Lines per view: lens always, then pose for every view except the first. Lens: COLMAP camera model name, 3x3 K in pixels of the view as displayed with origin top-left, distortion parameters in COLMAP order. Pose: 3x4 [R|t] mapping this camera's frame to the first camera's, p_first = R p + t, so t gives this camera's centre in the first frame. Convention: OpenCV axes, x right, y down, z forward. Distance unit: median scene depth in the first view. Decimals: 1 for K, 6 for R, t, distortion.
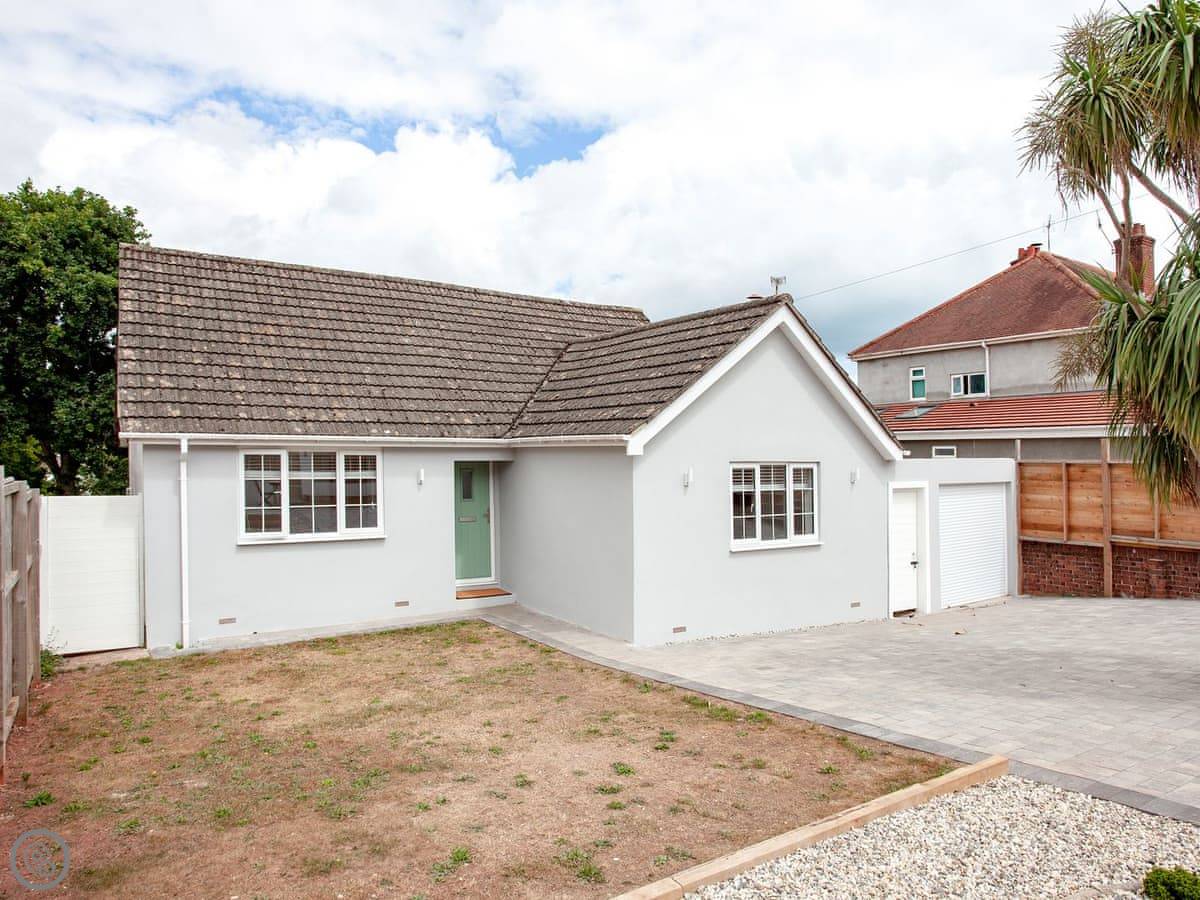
lens RADIAL K [[854.7, 0, 600.7], [0, 854.7, 486.7], [0, 0, 1]] dist [-0.072525, 0.093719]
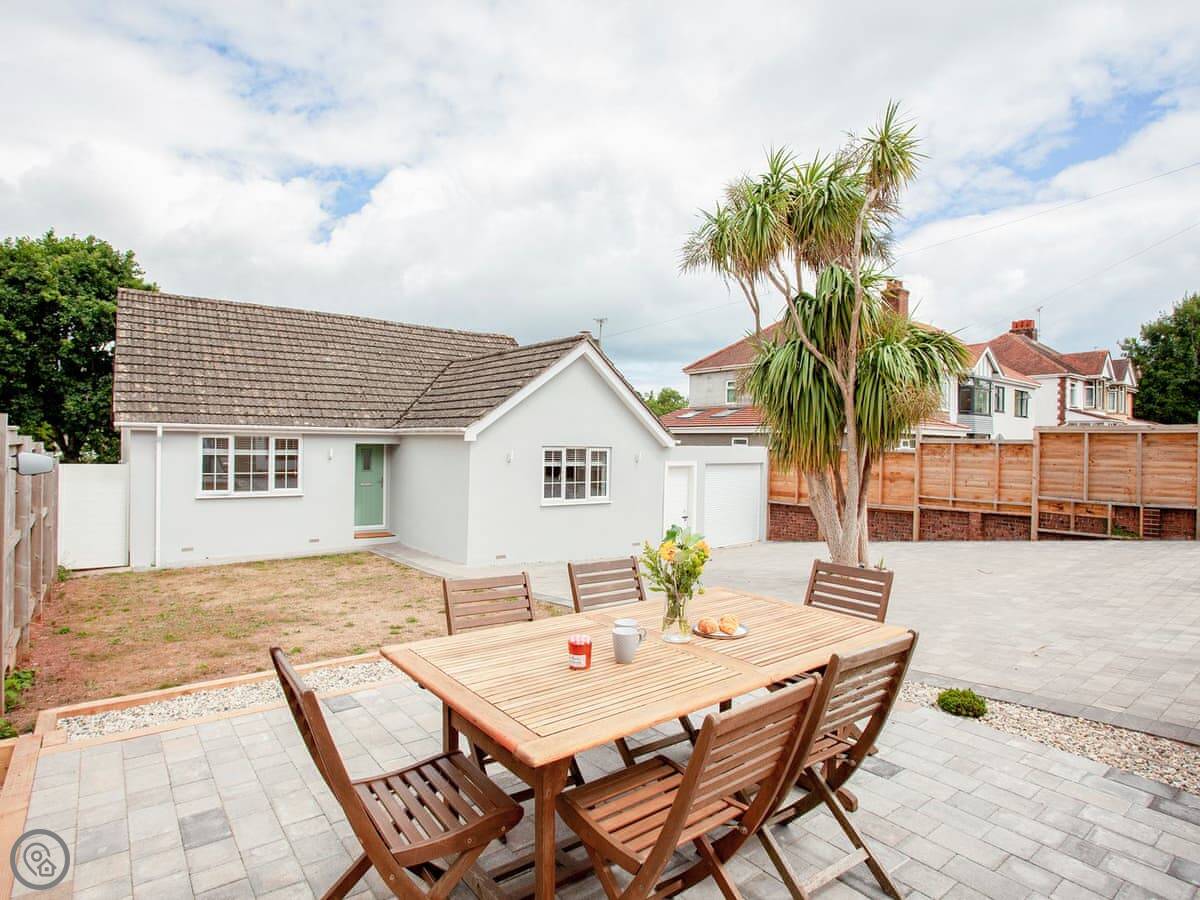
lens RADIAL K [[708.8, 0, 620.9], [0, 708.8, 450.5], [0, 0, 1]] dist [-0.080763, 0.043662]
pose [[0.993190, 0.009965, 0.116083, 0.136776], [-0.006973, 0.999634, -0.026157, 0.009236], [-0.116301, 0.025169, 0.992895, -0.236700]]
